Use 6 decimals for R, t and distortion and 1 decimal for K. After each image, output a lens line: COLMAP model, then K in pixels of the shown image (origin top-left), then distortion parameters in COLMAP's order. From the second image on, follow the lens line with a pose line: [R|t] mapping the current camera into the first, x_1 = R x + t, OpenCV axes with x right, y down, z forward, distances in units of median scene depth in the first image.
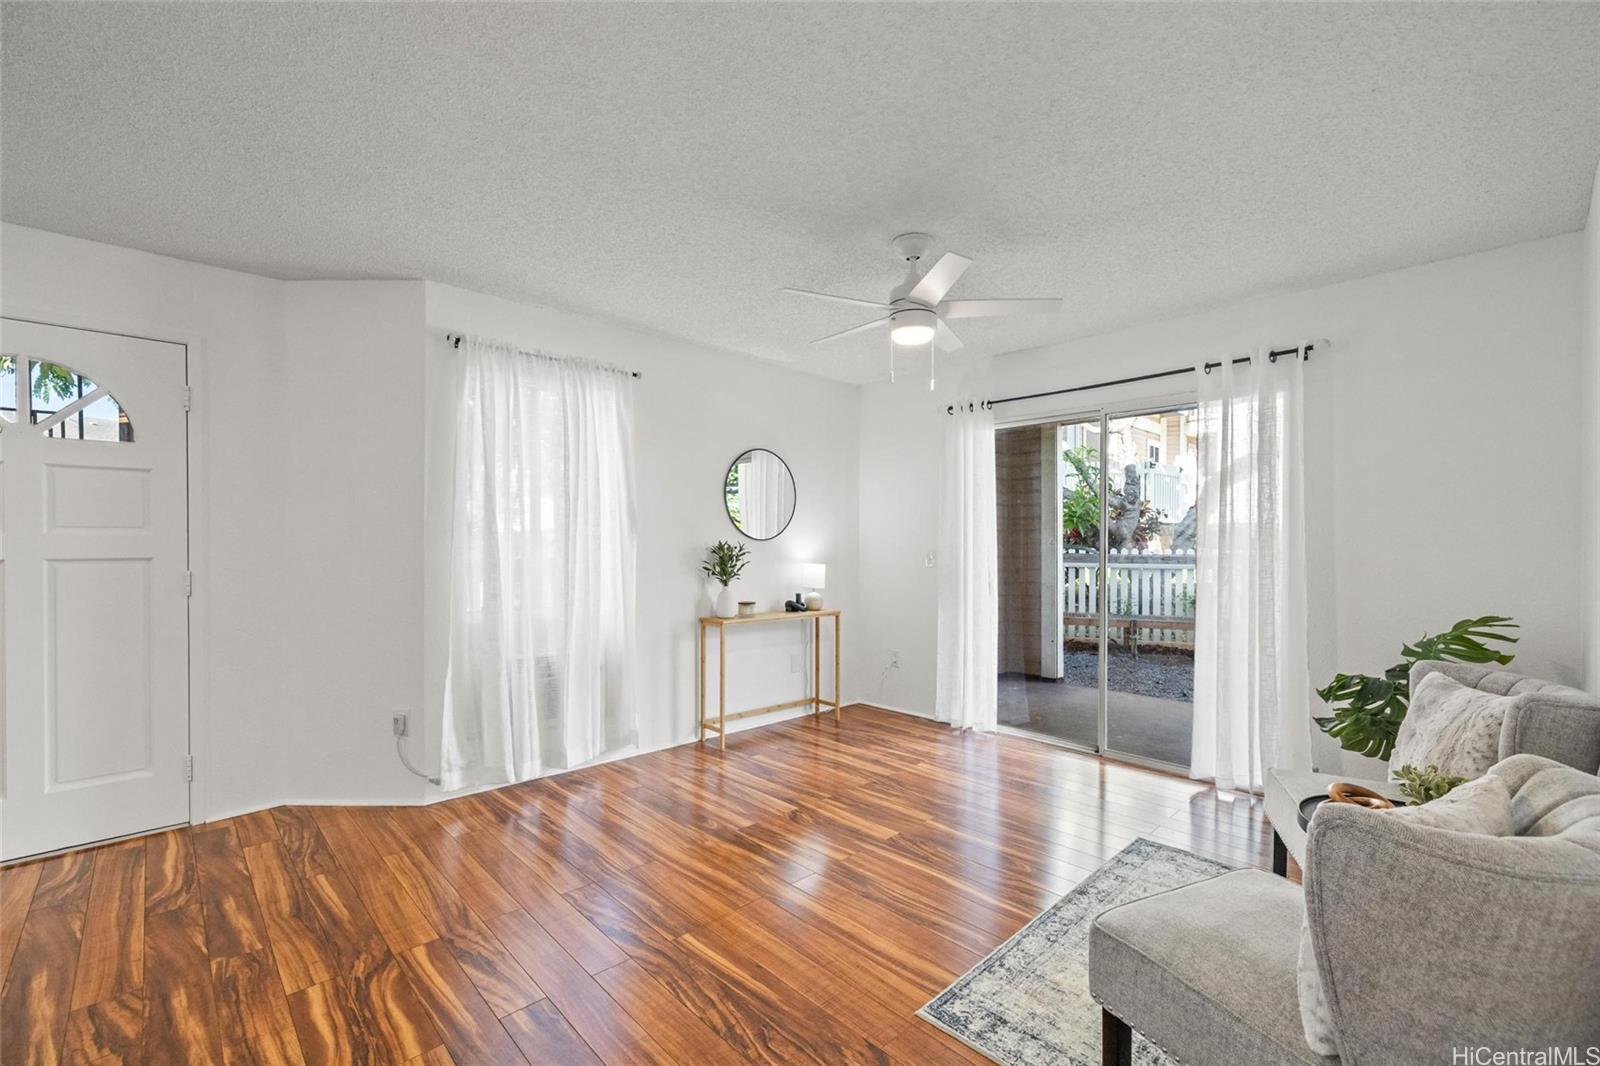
lens RADIAL K [[688.9, 0, 793.7], [0, 688.9, 545.0], [0, 0, 1]] dist [-0.001972, 0.003375]
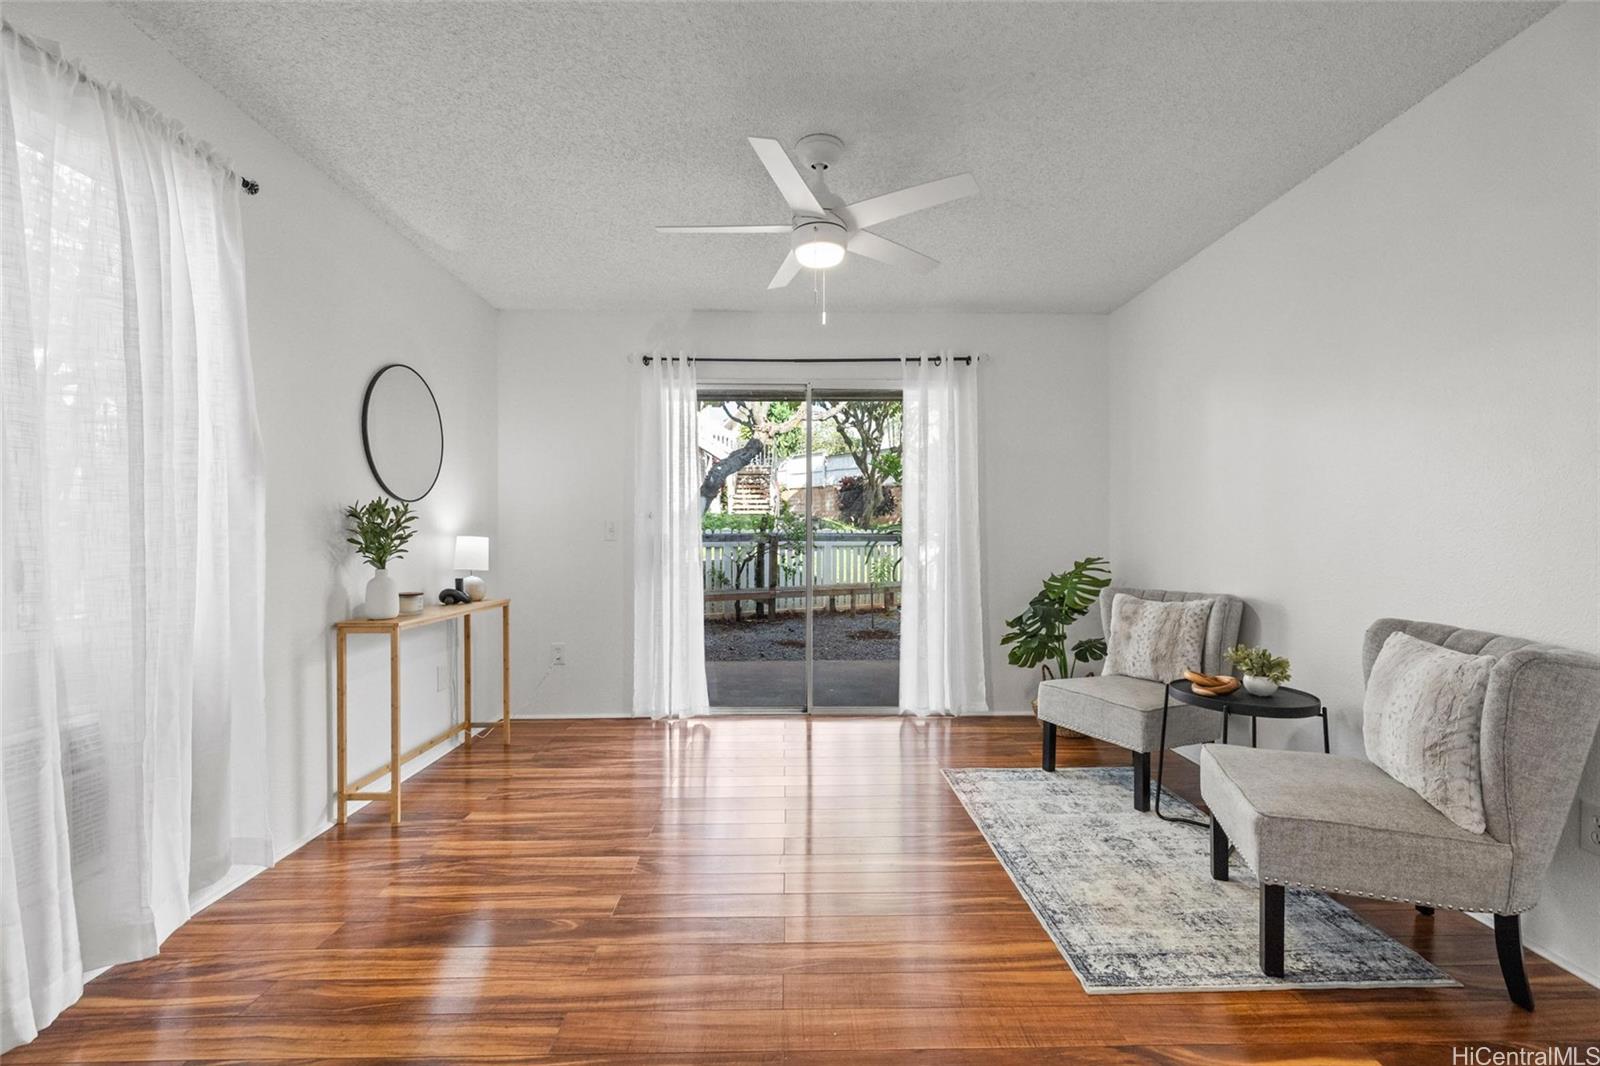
lens RADIAL K [[688.9, 0, 798.2], [0, 688.9, 536.8], [0, 0, 1]] dist [-0.001972, 0.003375]
pose [[0.667016, -0.004508, 0.745030, -0.326387], [0.006208, 0.999981, 0.000493, 0.032609], [-0.745017, 0.004297, 0.667031, 0.293869]]
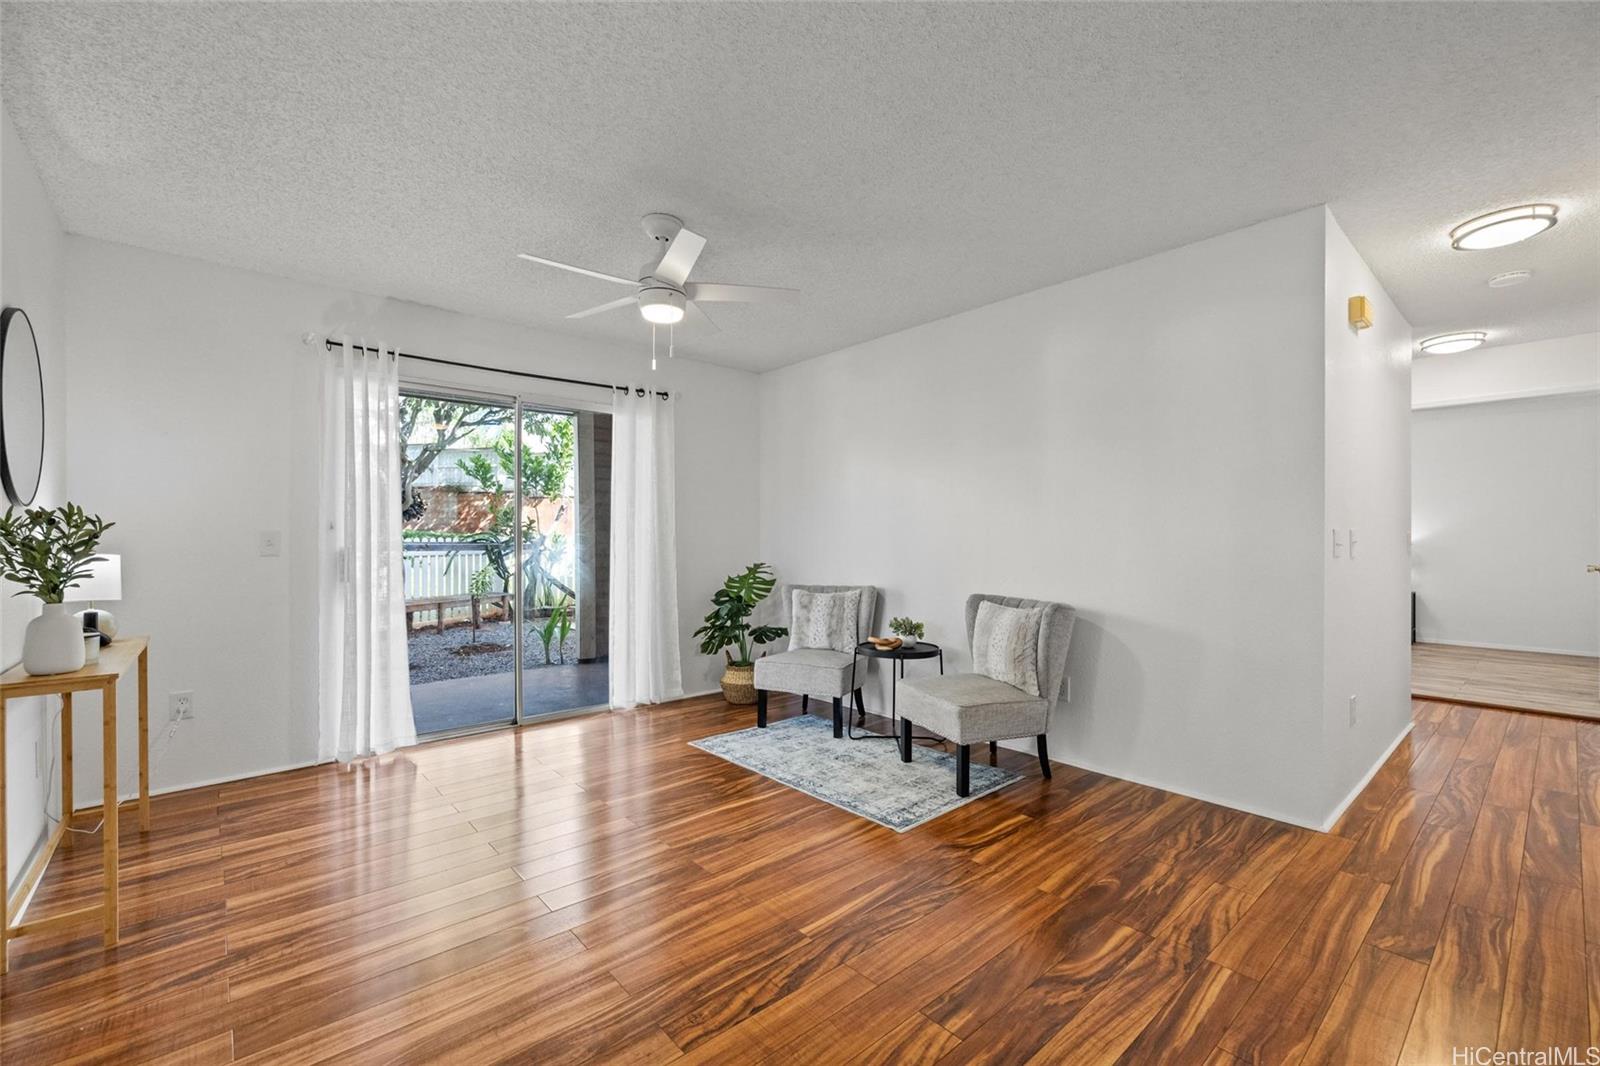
lens RADIAL K [[688.9, 0, 809.4], [0, 688.9, 537.2], [0, 0, 1]] dist [-0.001972, 0.003375]
pose [[0.015671, 0.001191, 0.999876, -0.564410], [0.006880, 0.999975, -0.001299, 0.020797], [-0.999854, 0.006900, 0.015663, 0.507975]]
